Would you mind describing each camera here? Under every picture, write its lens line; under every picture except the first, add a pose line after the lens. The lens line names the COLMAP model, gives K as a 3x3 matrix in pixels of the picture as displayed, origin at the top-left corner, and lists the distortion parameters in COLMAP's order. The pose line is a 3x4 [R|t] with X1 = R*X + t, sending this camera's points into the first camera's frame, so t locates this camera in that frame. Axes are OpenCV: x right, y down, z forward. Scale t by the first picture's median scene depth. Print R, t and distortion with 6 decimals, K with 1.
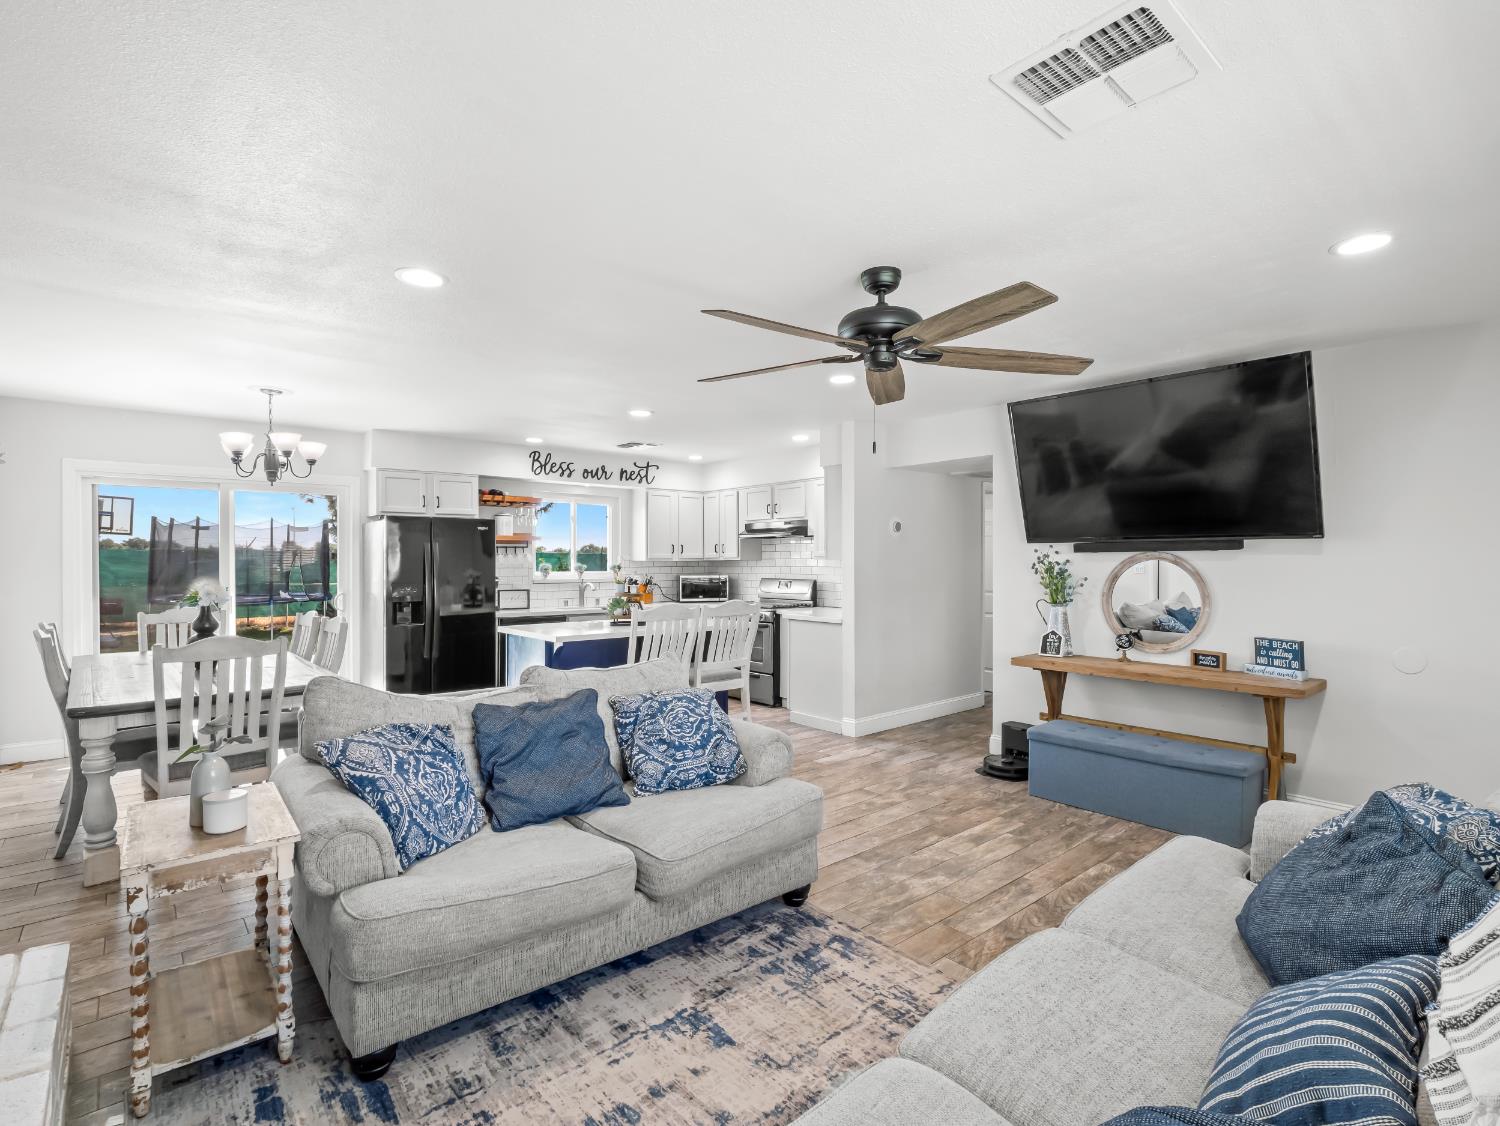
lens RADIAL K [[729.0, 0, 753.7], [0, 729.0, 557.4], [0, 0, 1]] dist [-0.015972, -0.000371]
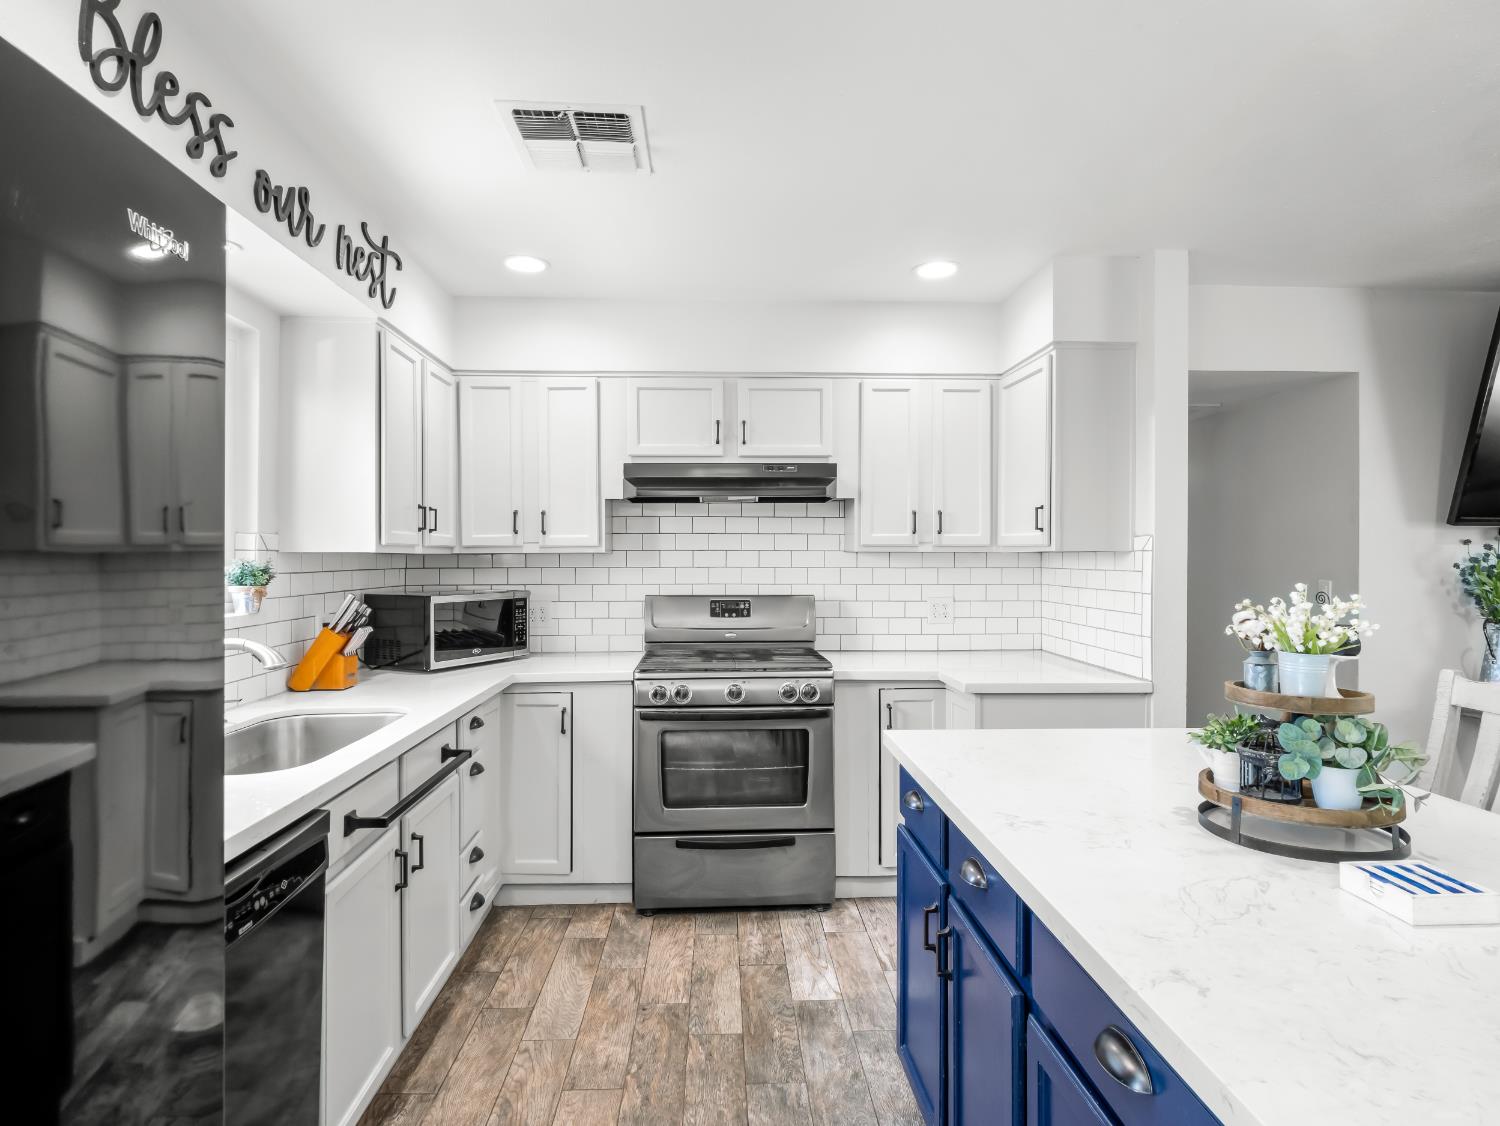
lens RADIAL K [[804.9, 0, 750.0], [0, 804.9, 563.0], [0, 0, 1]] dist [0.000892, -0.000947]
pose [[0.612626, -0.005762, 0.790352, -0.687343], [-0.002800, 0.999951, 0.009460, 0.011014], [-0.790368, -0.008008, 0.612580, 1.414218]]
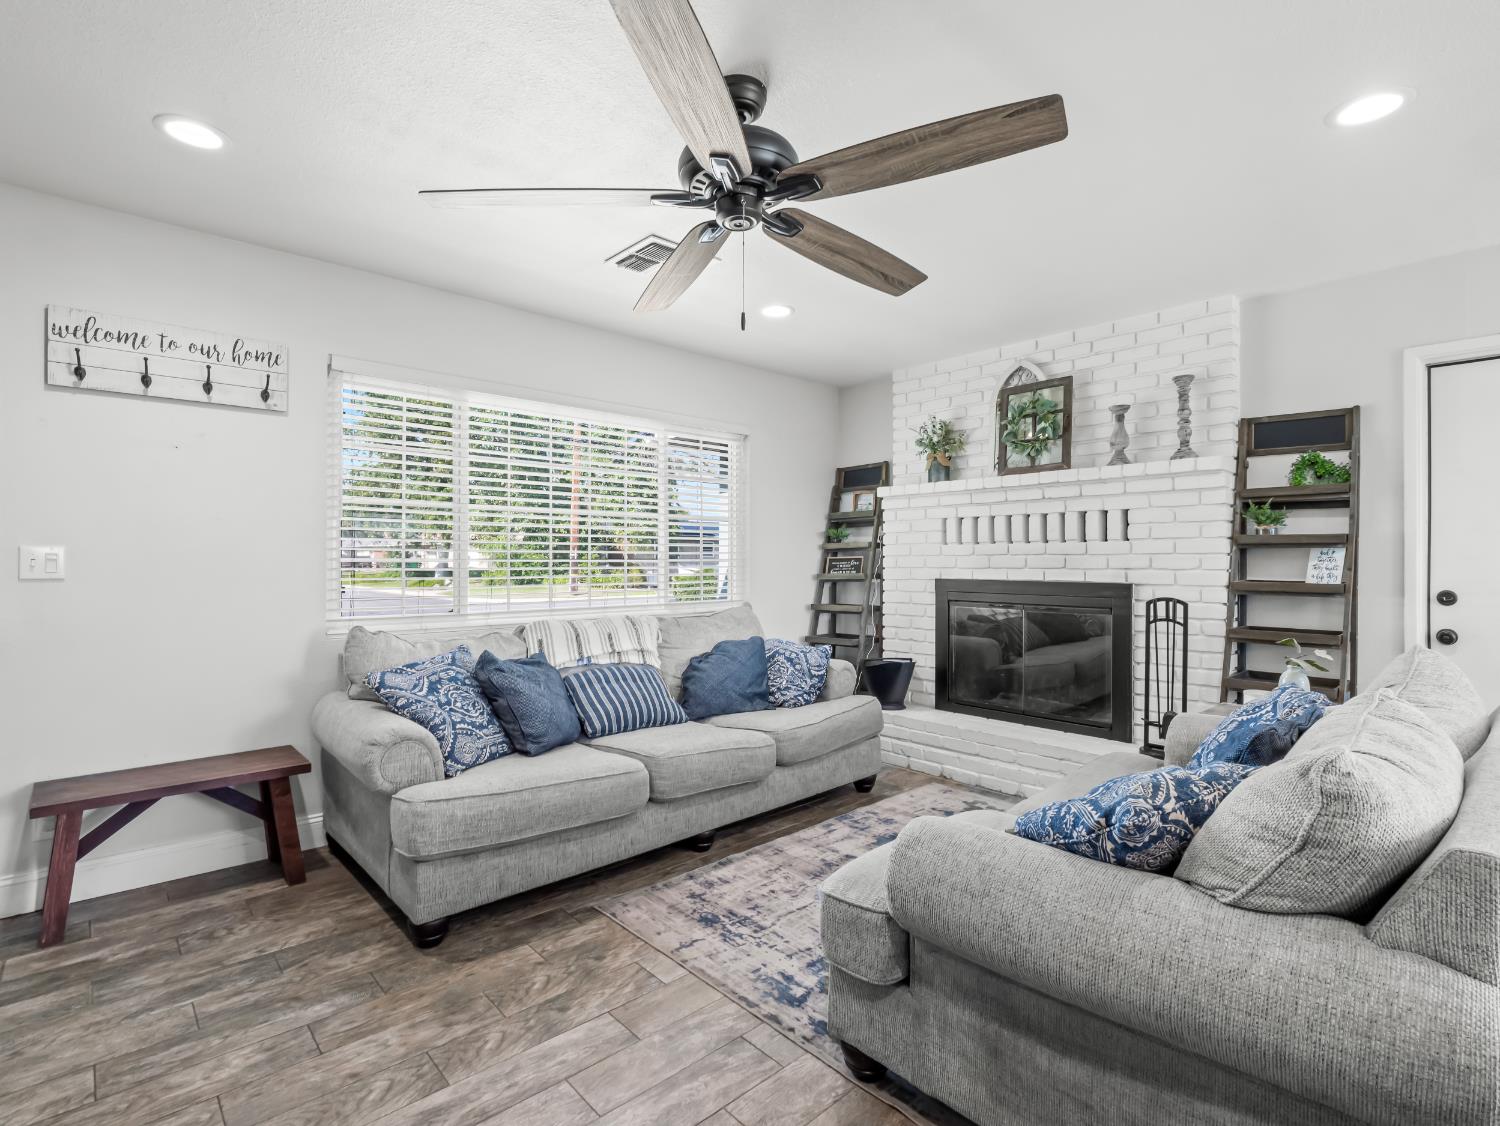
lens RADIAL K [[728.4, 0, 750.0], [0, 728.4, 563.0], [0, 0, 1]] dist [-0.020180, 0.000463]
pose [[-0.999394, -0.004321, -0.034548, 0.138669], [-0.004283, 0.999990, -0.001151, 0.053831], [0.034553, -0.001002, -0.999402, 1.267655]]
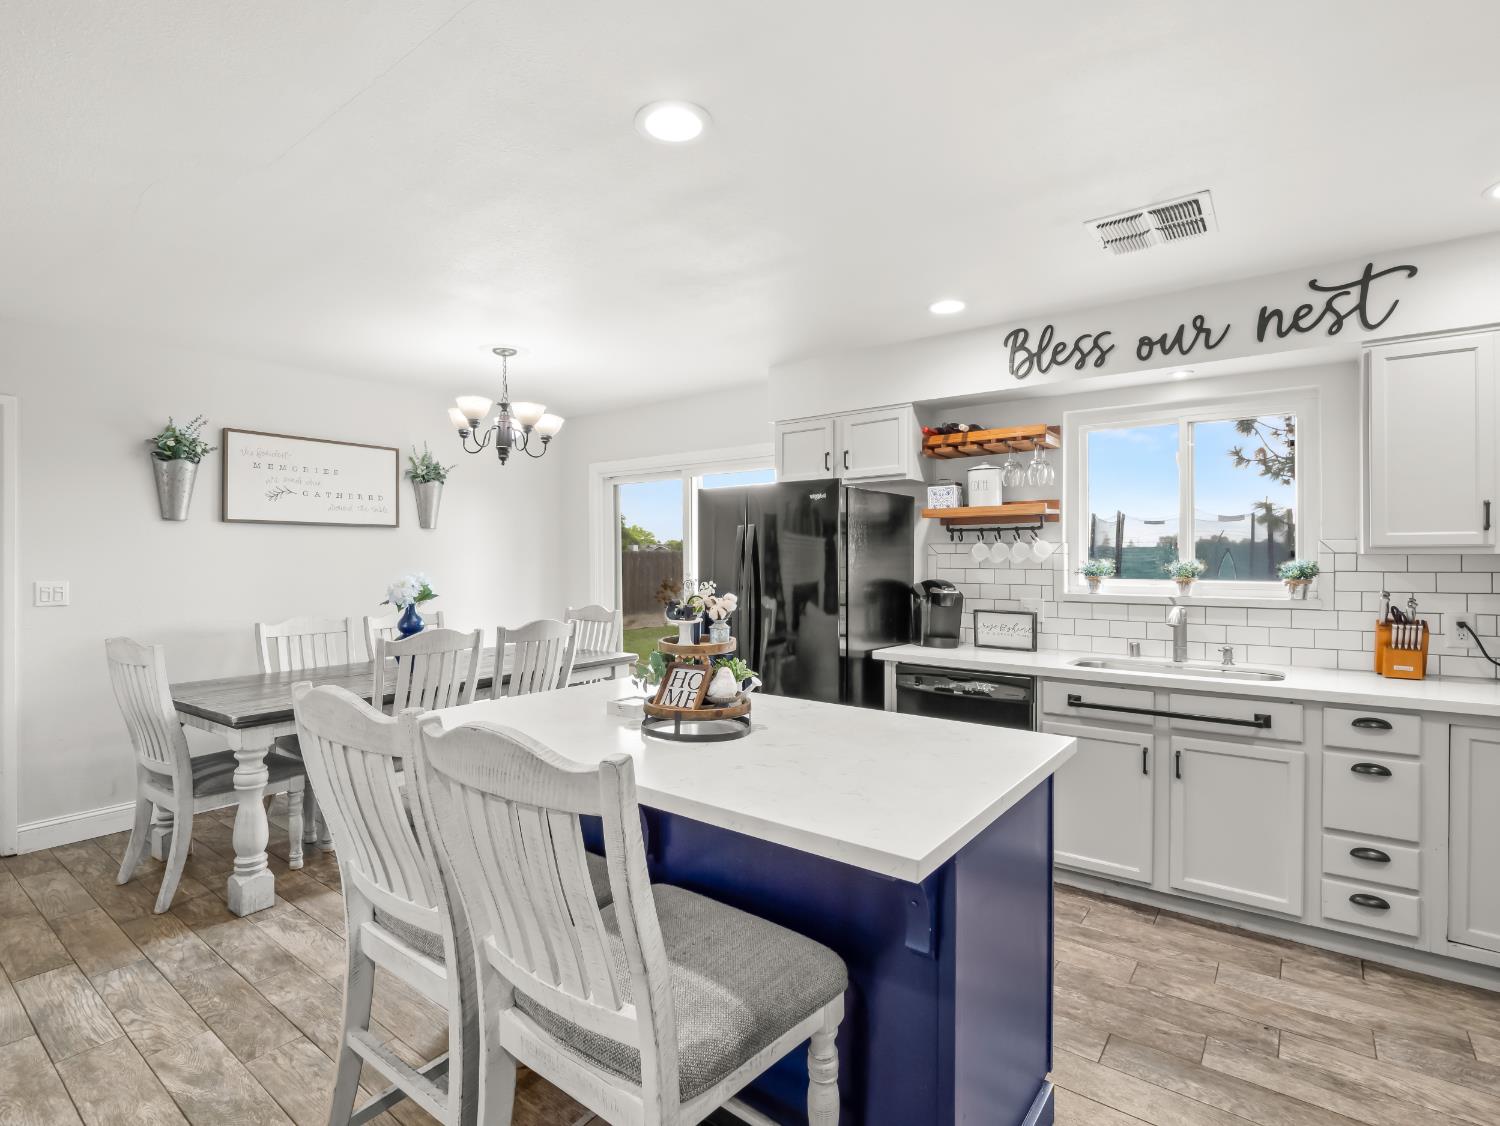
lens RADIAL K [[738.7, 0, 738.1], [0, 738.7, 561.2], [0, 0, 1]] dist [-0.000113, -0.010445]
pose [[0.208073, 0.005152, -0.978100, 0.278181], [0.004822, 0.999969, 0.006294, 0.009440], [0.978101, -0.006026, 0.208042, 1.358385]]
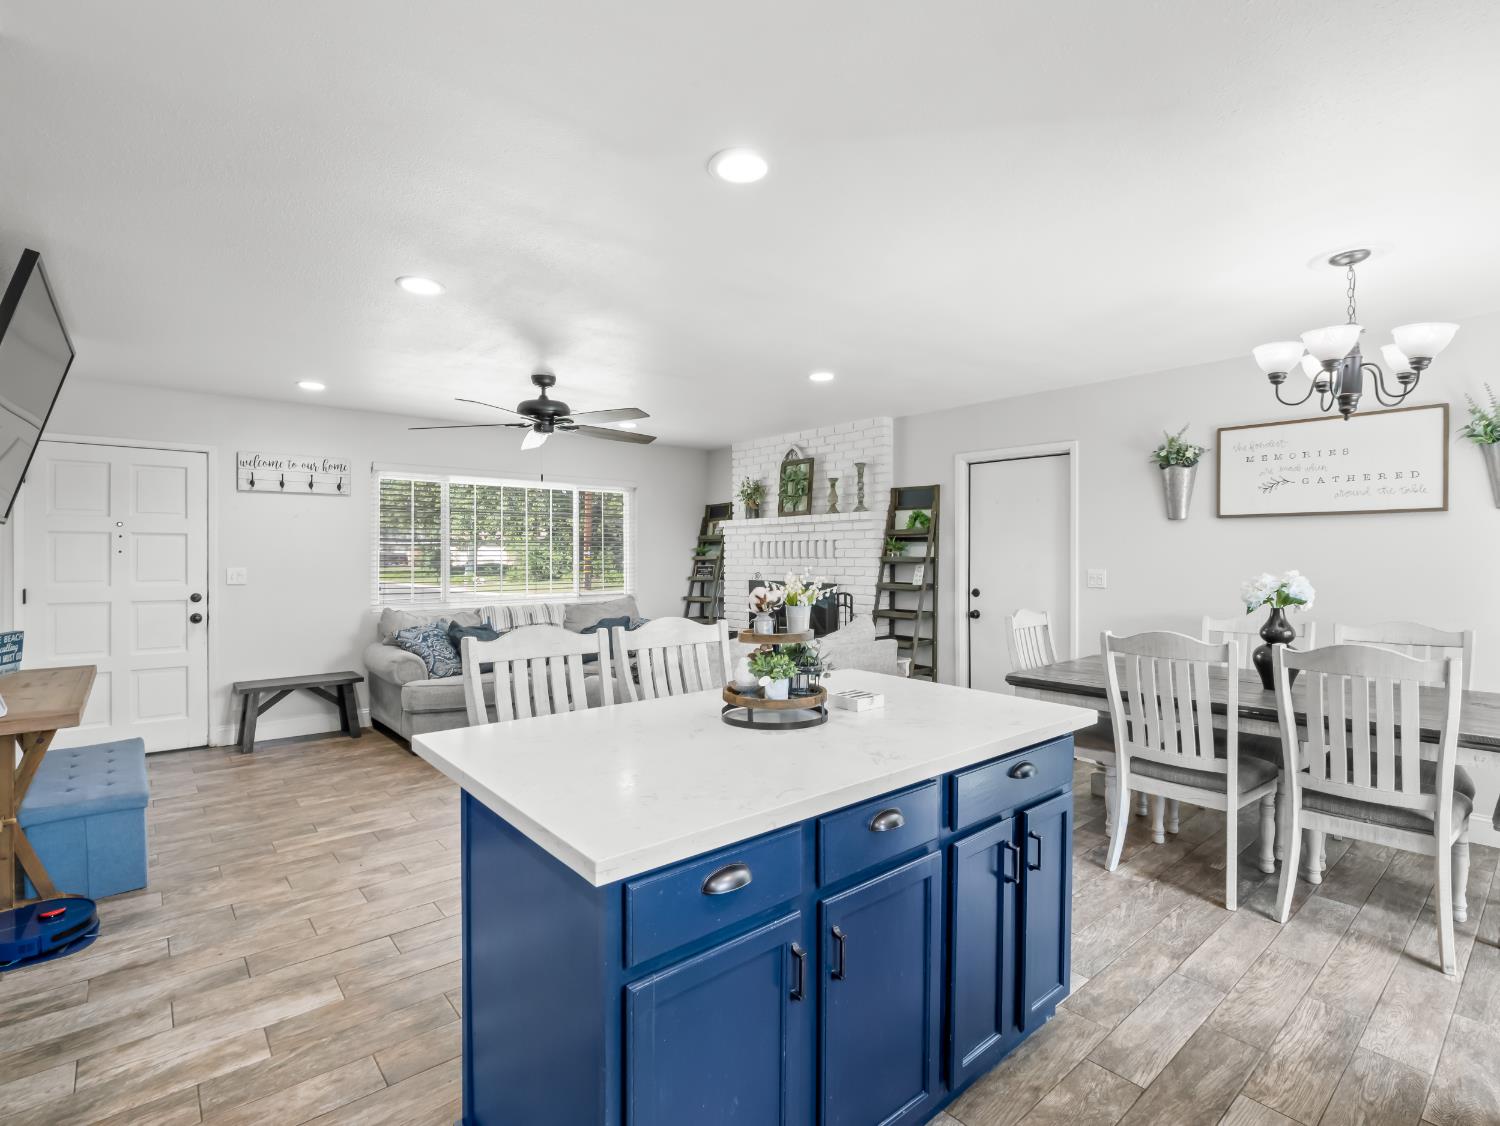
lens RADIAL K [[729.0, 0, 753.7], [0, 729.0, 557.4], [0, 0, 1]] dist [-0.015972, -0.000371]
pose [[-0.999993, -0.001828, 0.003373, -0.232112], [-0.001828, 0.999998, -0.000098, 0.017118], [-0.003372, -0.000104, -0.999994, 1.978618]]
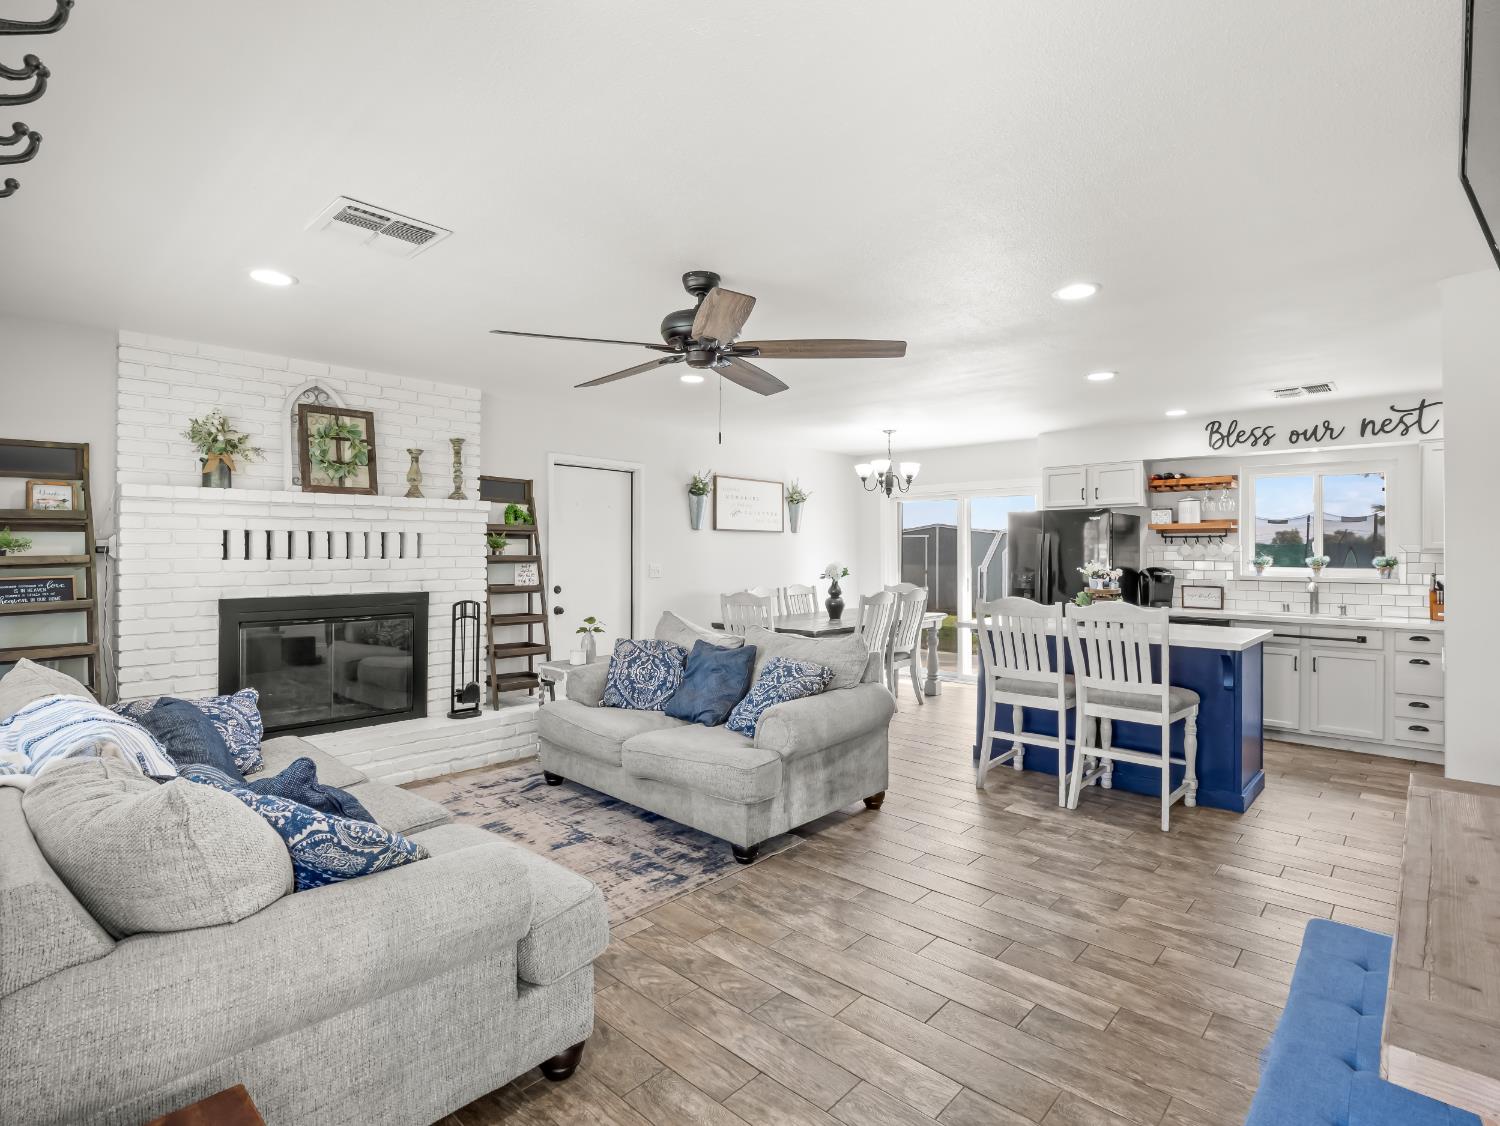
lens RADIAL K [[748.4, 0, 747.6], [0, 748.4, 552.9], [0, 0, 1]] dist [-0.009949, -0.001190]
pose [[0.110741, 0.001625, -0.993848, 0.941732], [-0.000418, 0.999999, 0.001589, 0.008399], [0.993849, 0.000240, 0.110742, 0.706204]]
